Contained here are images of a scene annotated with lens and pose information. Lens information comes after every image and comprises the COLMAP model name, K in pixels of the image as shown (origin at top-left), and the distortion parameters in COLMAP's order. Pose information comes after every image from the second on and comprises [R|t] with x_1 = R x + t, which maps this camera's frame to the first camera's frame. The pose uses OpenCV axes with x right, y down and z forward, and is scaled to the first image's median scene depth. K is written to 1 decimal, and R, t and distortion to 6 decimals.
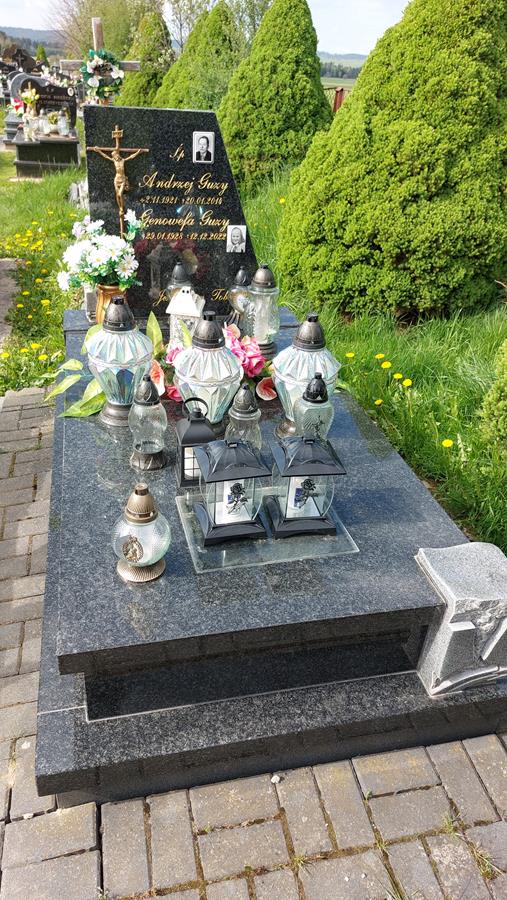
lens RADIAL K [[663.2, 0, 253.5], [0, 663.2, 450.0], [0, 0, 1]] dist [0.059888, -0.060578]
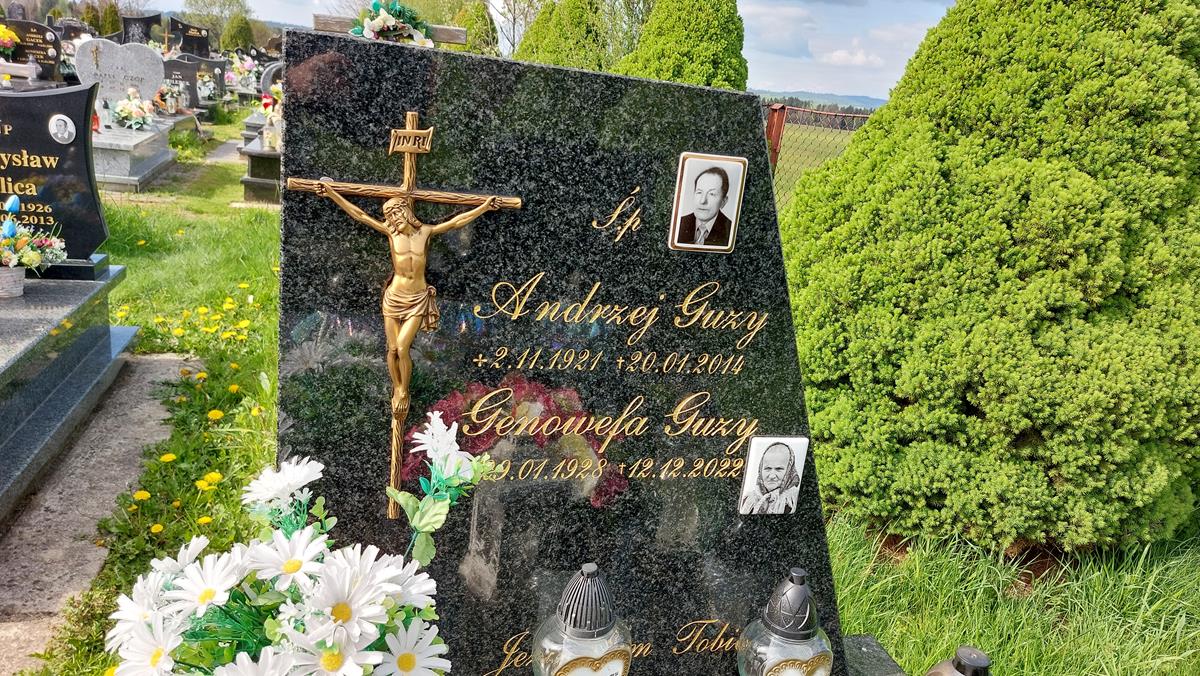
lens RADIAL K [[860.6, 0, 645.1], [0, 860.6, 336.8], [0, 0, 1]] dist [0.094918, -0.095100]
pose [[0.995347, 0.044916, 0.085248, -0.089906], [-0.023080, 0.970089, -0.241652, -0.207166], [-0.093552, 0.238560, 0.966611, 0.445534]]
